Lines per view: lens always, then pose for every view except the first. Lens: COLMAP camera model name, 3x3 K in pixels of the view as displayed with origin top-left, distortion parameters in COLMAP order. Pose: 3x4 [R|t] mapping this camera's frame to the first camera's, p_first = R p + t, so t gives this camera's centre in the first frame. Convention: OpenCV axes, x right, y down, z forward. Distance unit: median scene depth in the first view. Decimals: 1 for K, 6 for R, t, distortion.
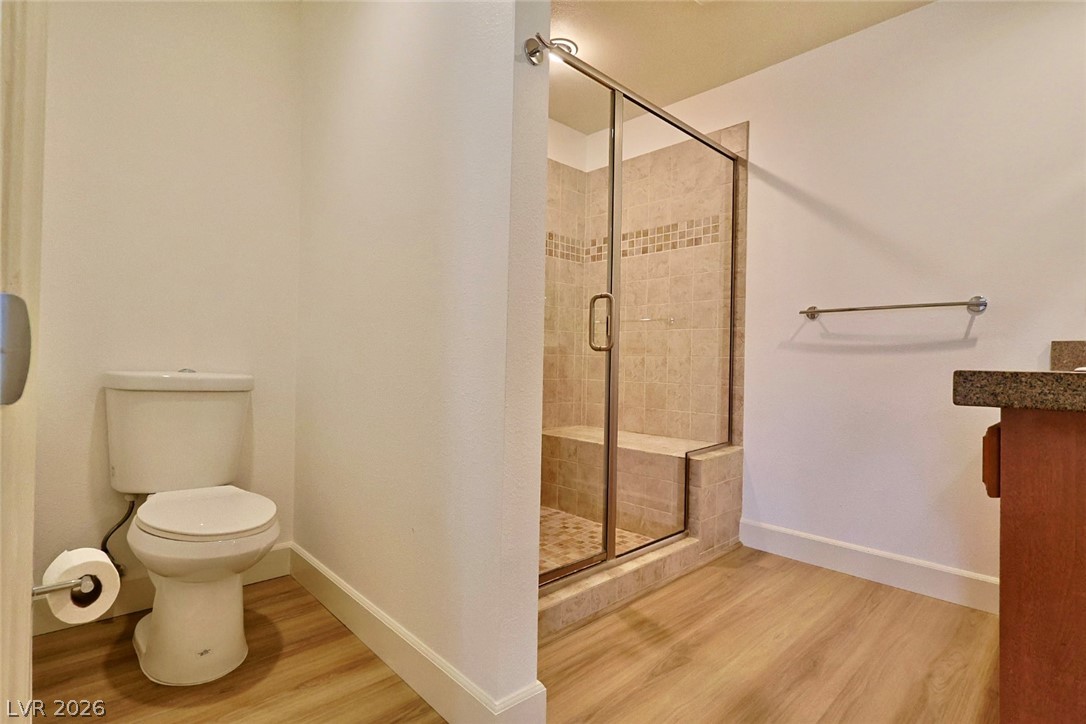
lens RADIAL K [[531.7, 0, 544.1], [0, 531.7, 361.2], [0, 0, 1]] dist [-0.004130, 0.002673]
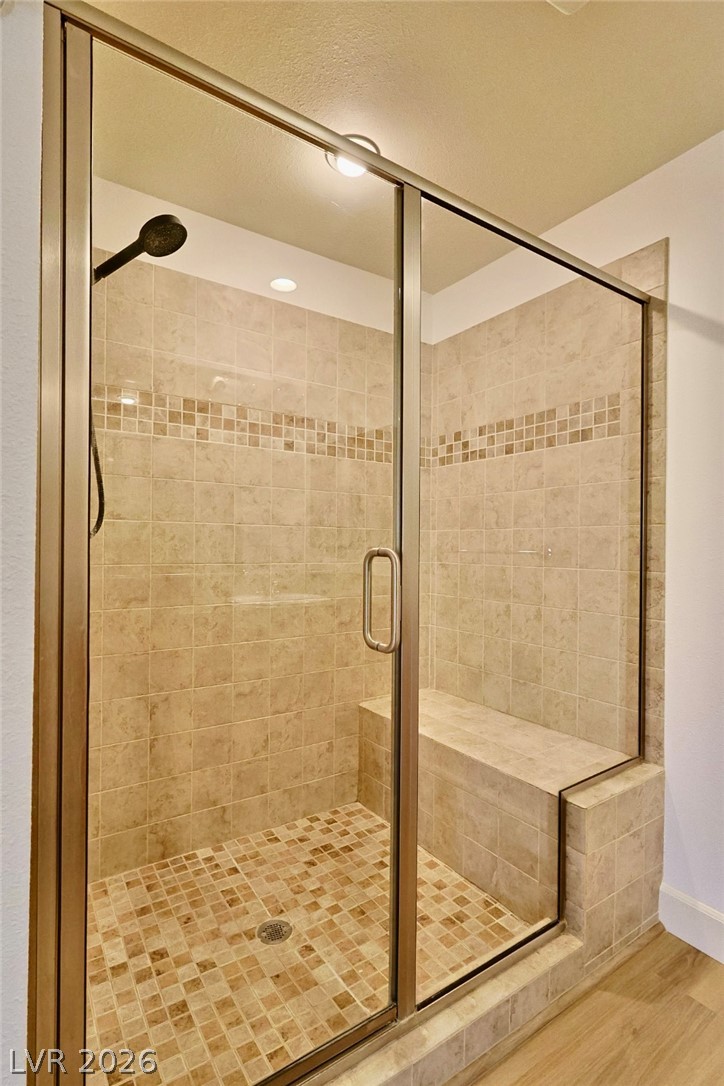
lens RADIAL K [[531.7, 0, 360.8], [0, 531.7, 546.4], [0, 0, 1]] dist [-0.004130, 0.002673]
pose [[0.984434, -0.009633, -0.175489, 0.138269], [0.009162, 0.999952, -0.003495, -0.094499], [0.175514, 0.001833, 0.984475, 0.330036]]
